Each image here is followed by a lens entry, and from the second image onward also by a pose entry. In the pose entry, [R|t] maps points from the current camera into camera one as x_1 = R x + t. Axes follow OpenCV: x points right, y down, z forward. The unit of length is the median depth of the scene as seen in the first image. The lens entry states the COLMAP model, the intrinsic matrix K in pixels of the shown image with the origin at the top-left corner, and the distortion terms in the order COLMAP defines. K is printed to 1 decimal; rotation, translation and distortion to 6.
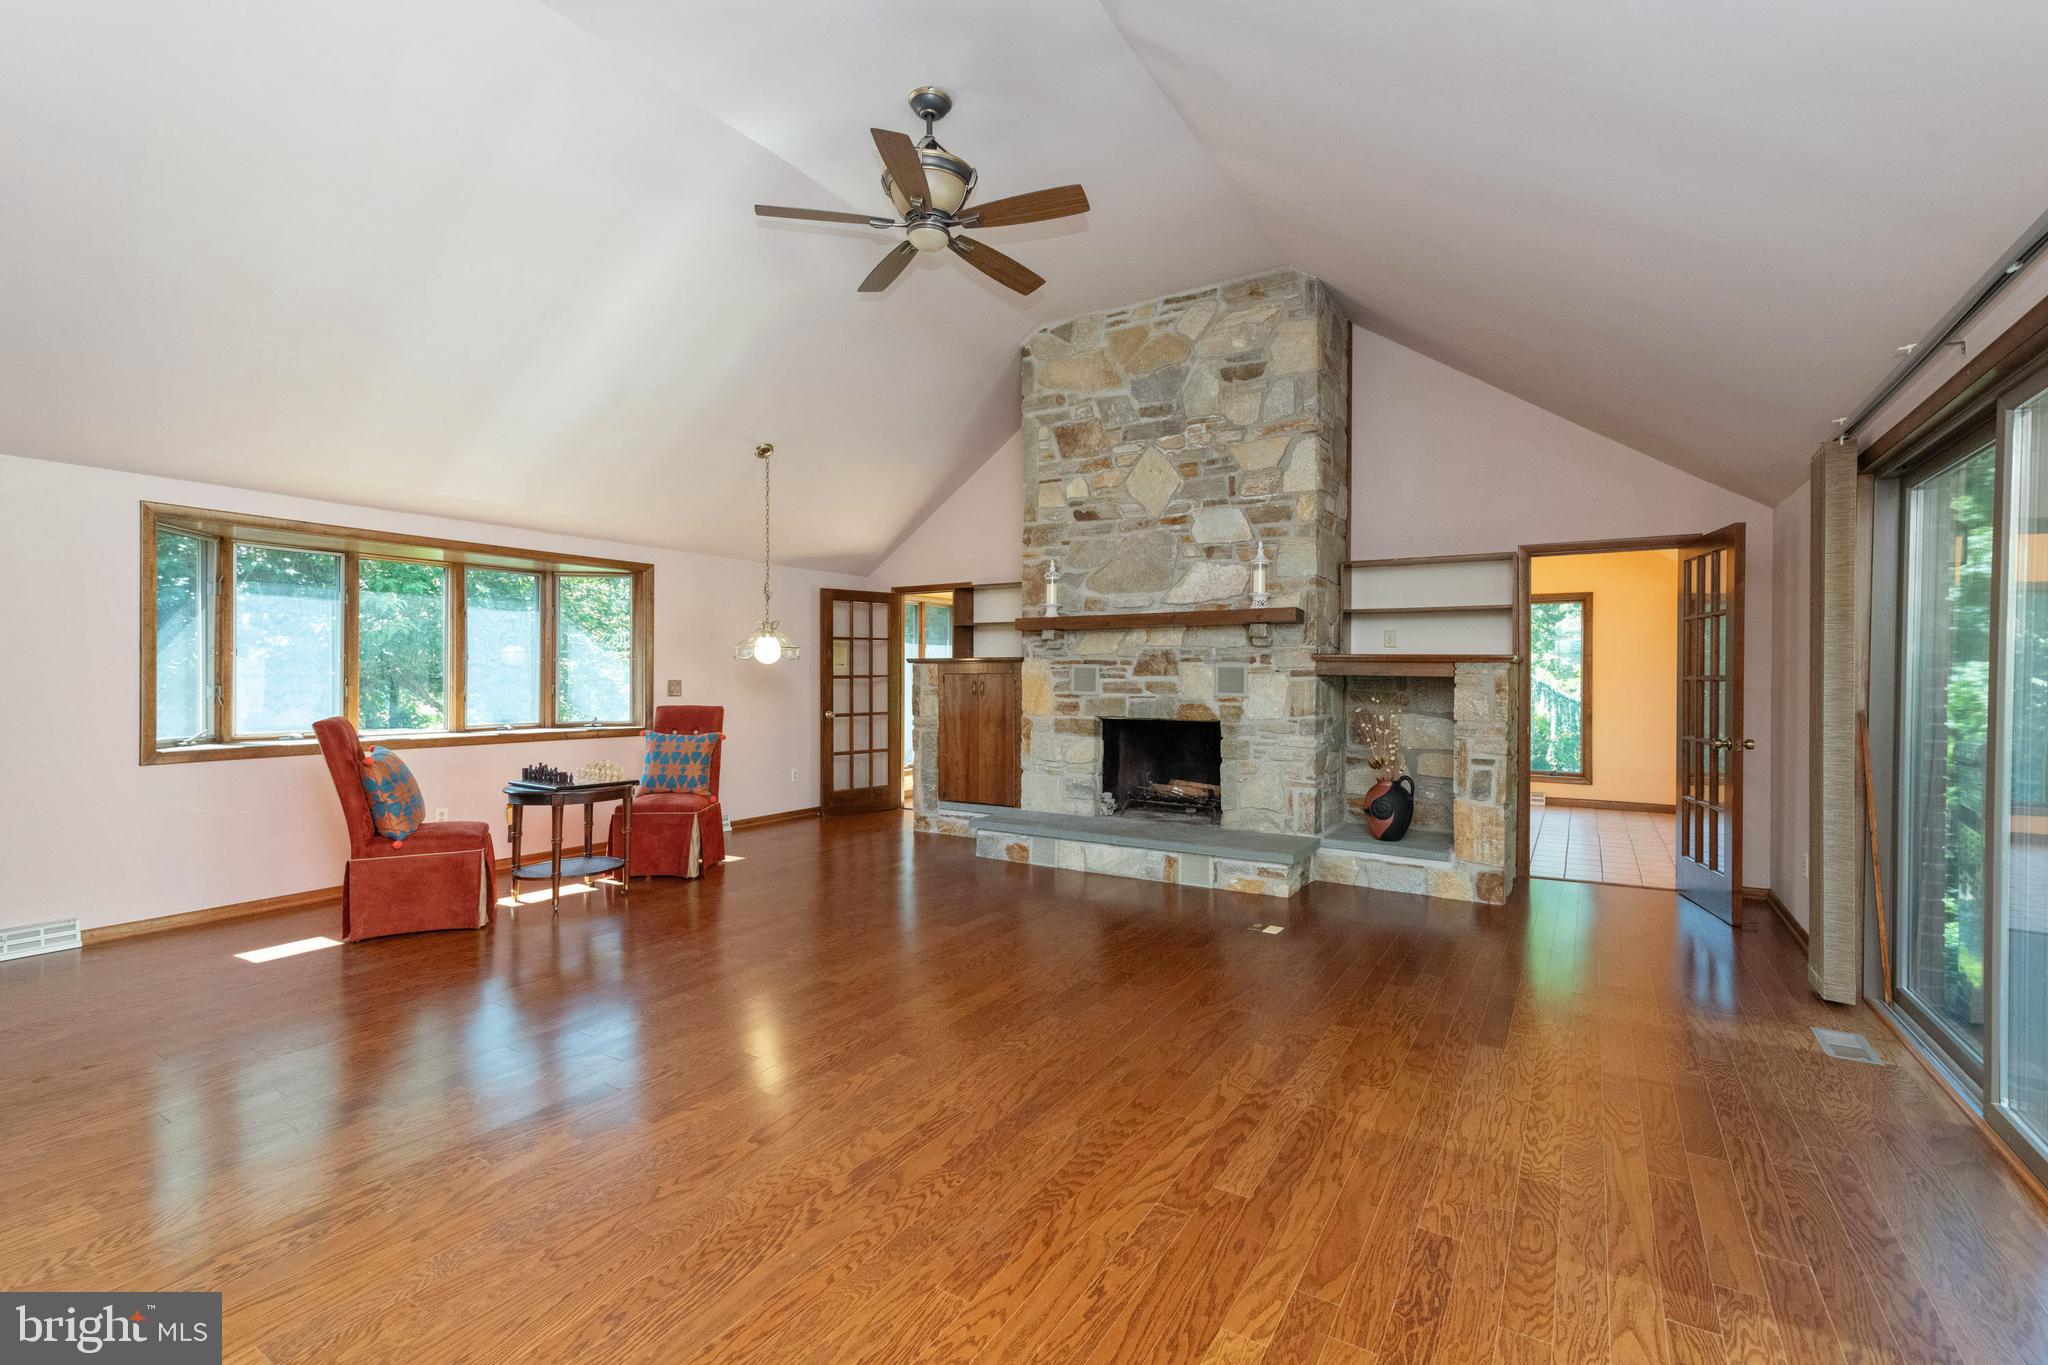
lens RADIAL K [[889.7, 0, 1024.0], [0, 889.7, 682.5], [0, 0, 1]] dist [0.018824, -0.005335]
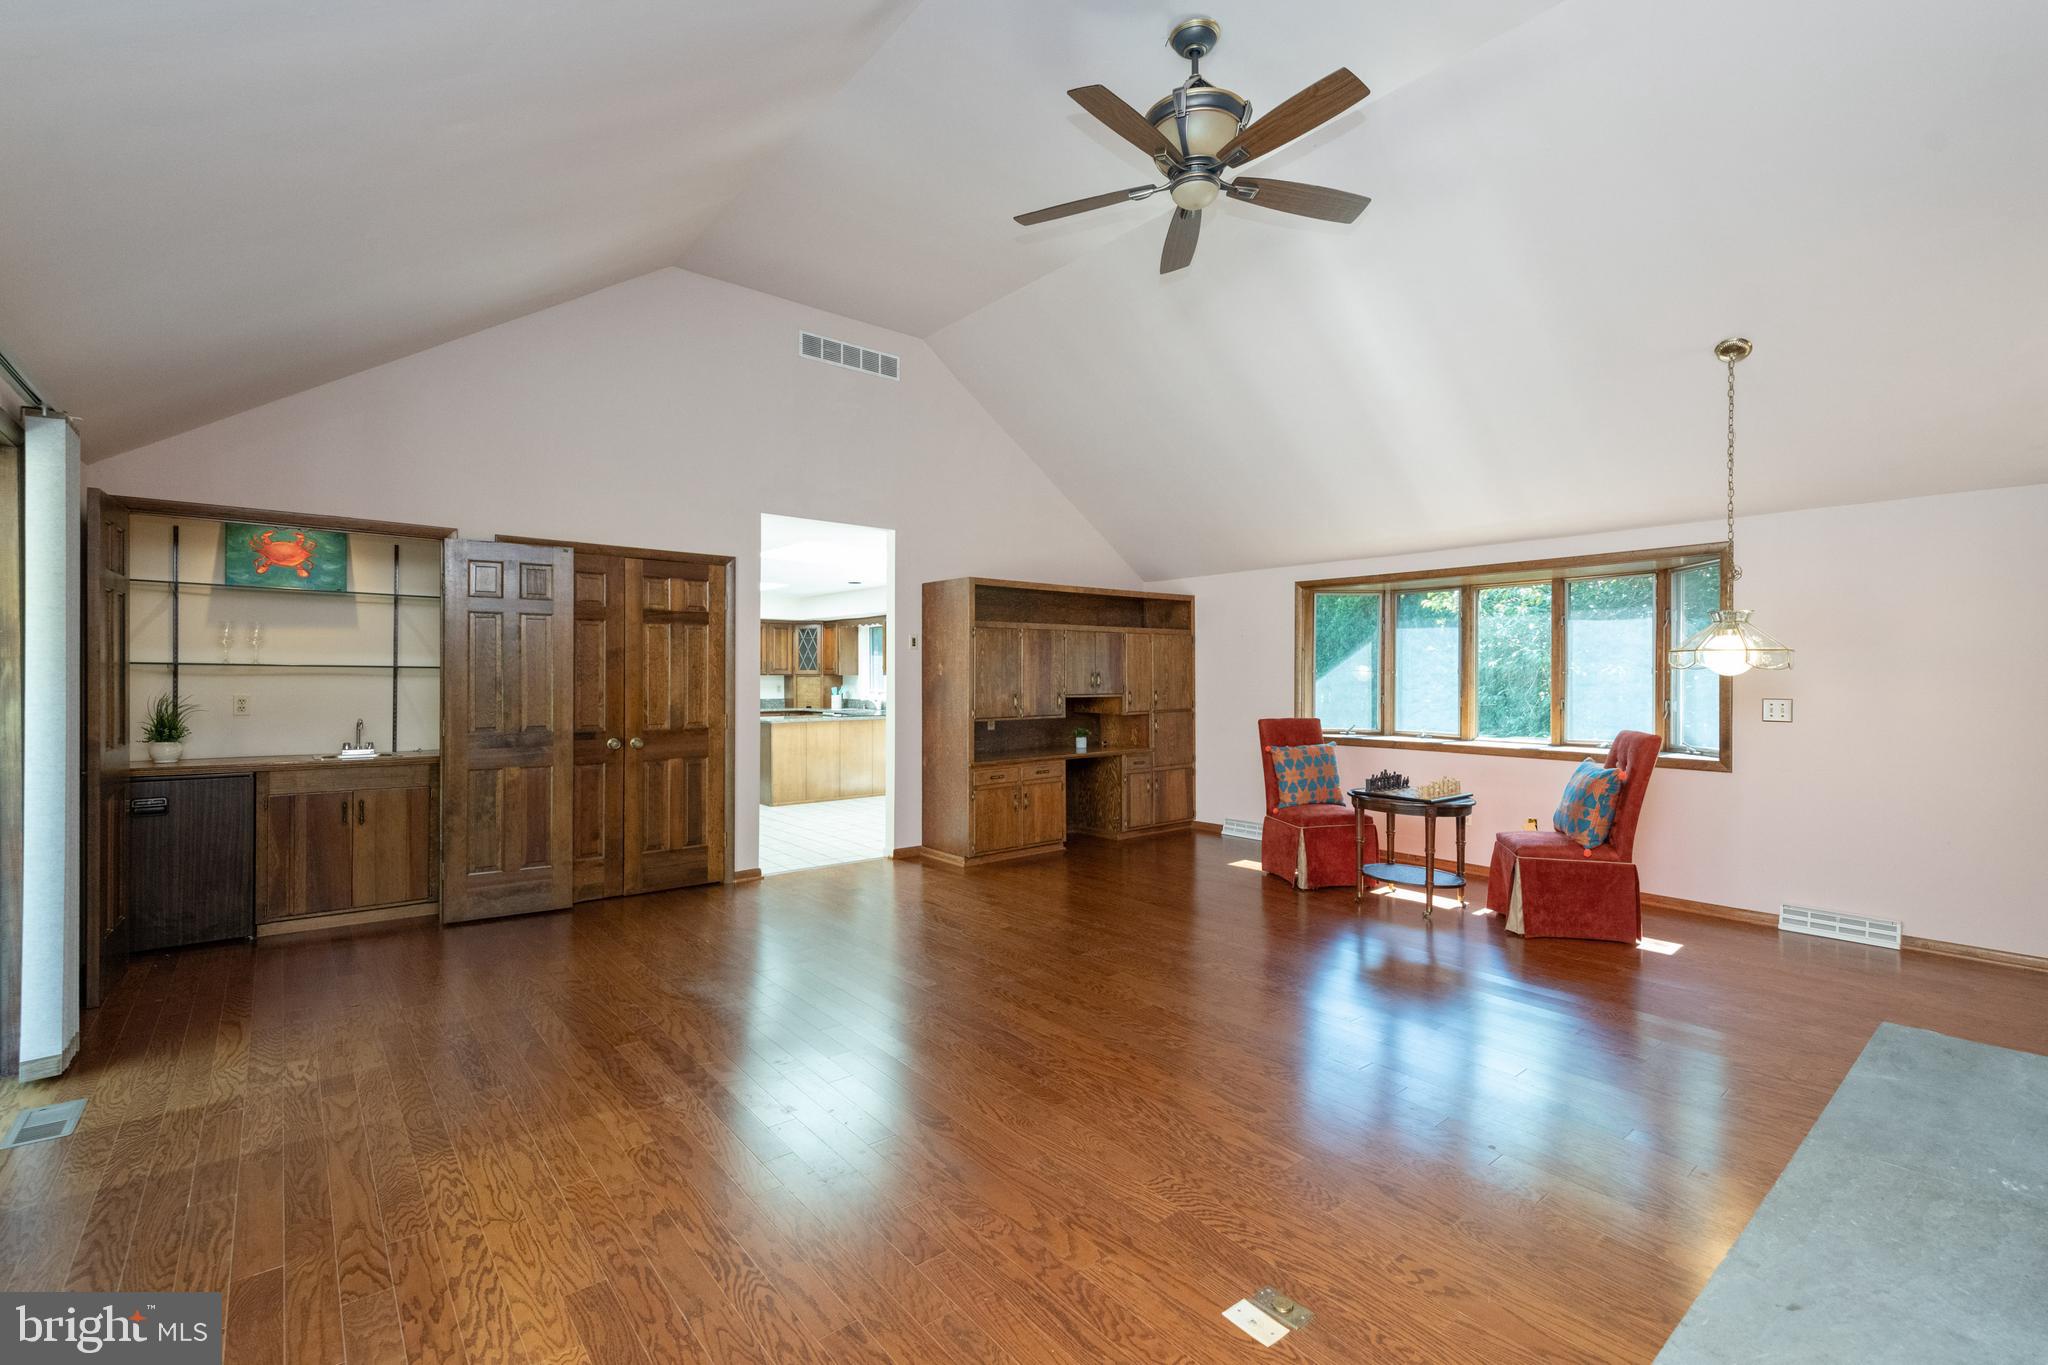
lens RADIAL K [[889.7, 0, 1024.0], [0, 889.7, 682.5], [0, 0, 1]] dist [0.018824, -0.005335]
pose [[-0.302358, 0.001183, -0.953194, 0.595323], [-0.012794, 0.999904, 0.005299, -0.015869], [0.953109, 0.013798, -0.302314, 0.854014]]
